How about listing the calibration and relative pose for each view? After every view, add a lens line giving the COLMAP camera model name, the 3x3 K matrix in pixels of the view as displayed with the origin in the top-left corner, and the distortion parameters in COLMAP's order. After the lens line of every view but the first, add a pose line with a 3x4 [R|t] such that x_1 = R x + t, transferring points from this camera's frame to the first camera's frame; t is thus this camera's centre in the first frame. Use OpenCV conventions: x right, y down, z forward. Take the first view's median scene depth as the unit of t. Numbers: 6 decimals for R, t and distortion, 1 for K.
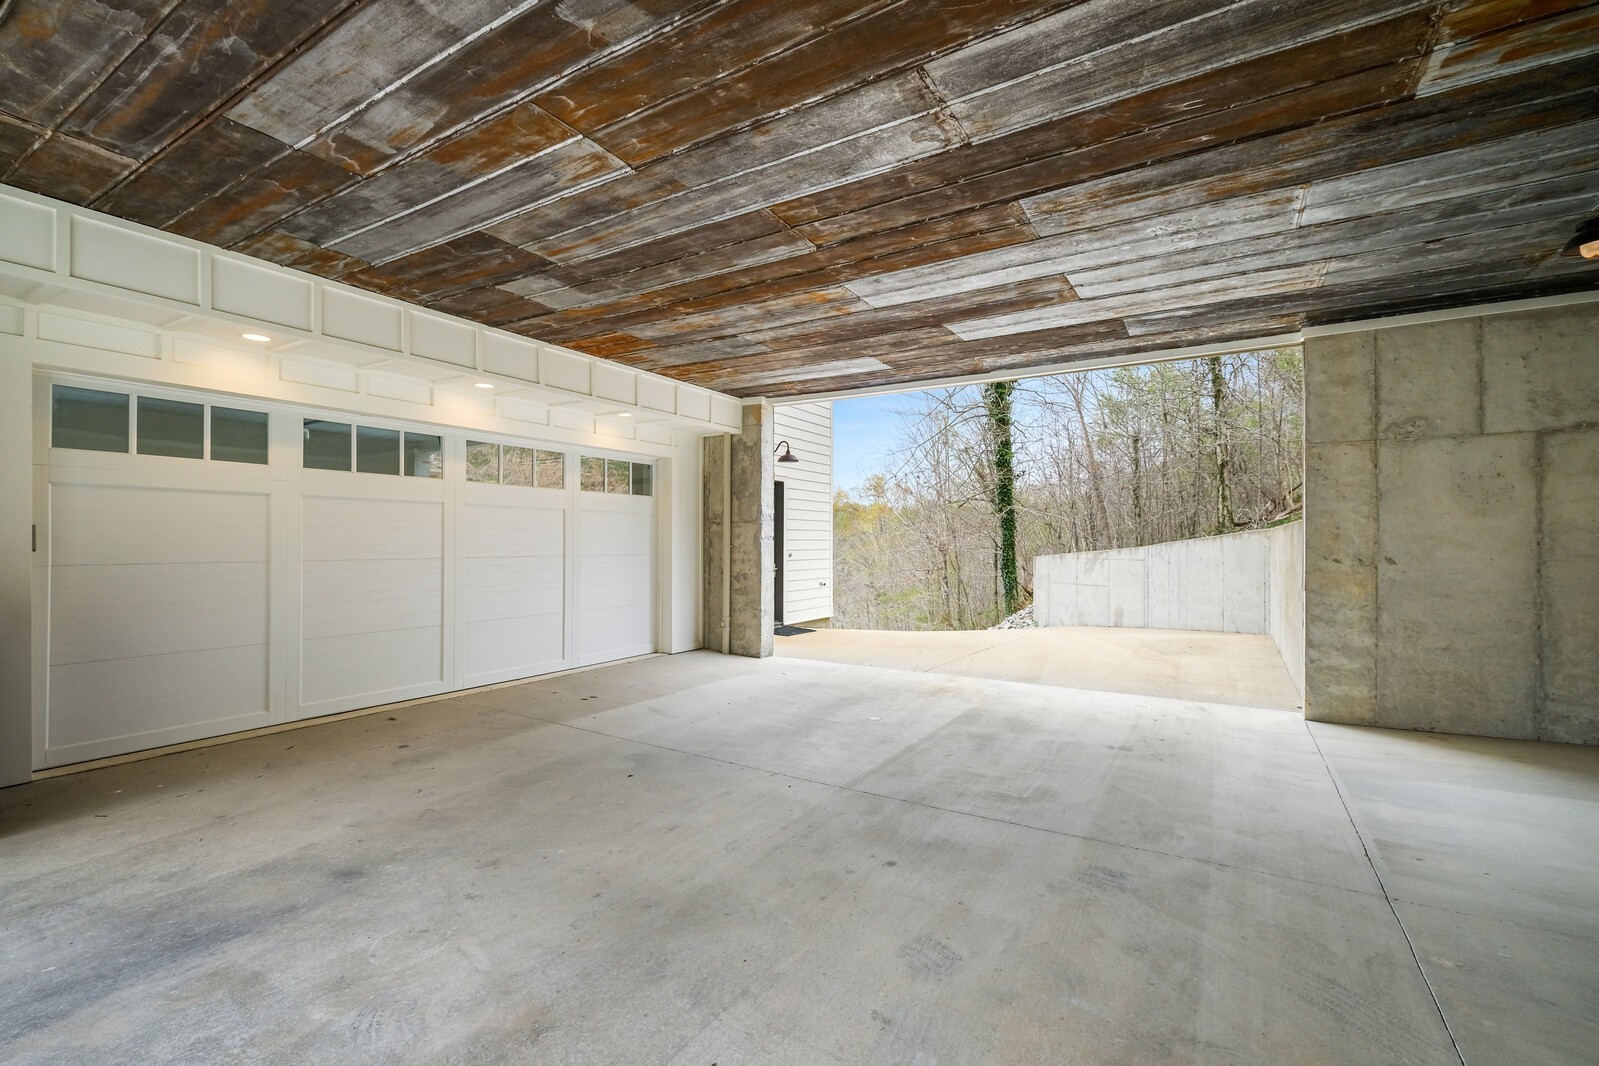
lens RADIAL K [[709.3, 0, 799.5], [0, 709.3, 533.0], [0, 0, 1]] dist [0.000370, 0.000876]
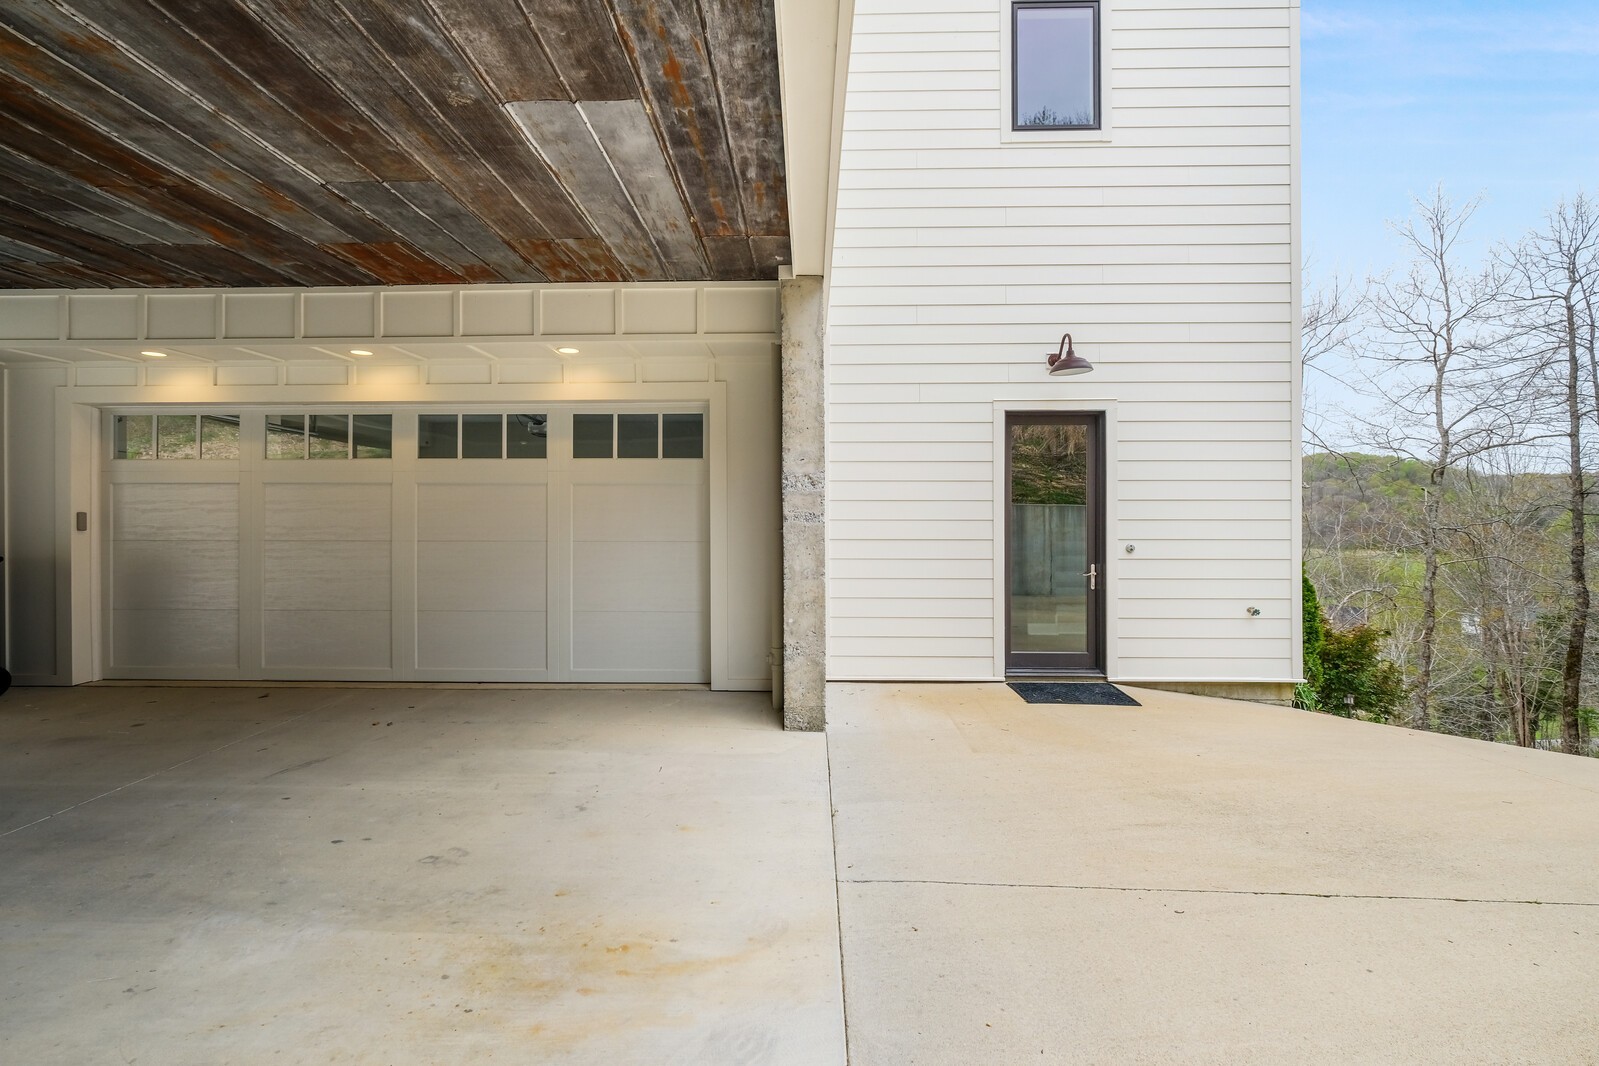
lens RADIAL K [[719.2, 0, 799.5], [0, 719.2, 533.0], [0, 0, 1]] dist [0.001284, 0.000920]
pose [[0.494721, 0.007962, -0.869016, 0.573998], [0.010245, 0.999835, 0.014993, 0.015284], [0.868992, -0.016321, 0.494558, 0.916019]]
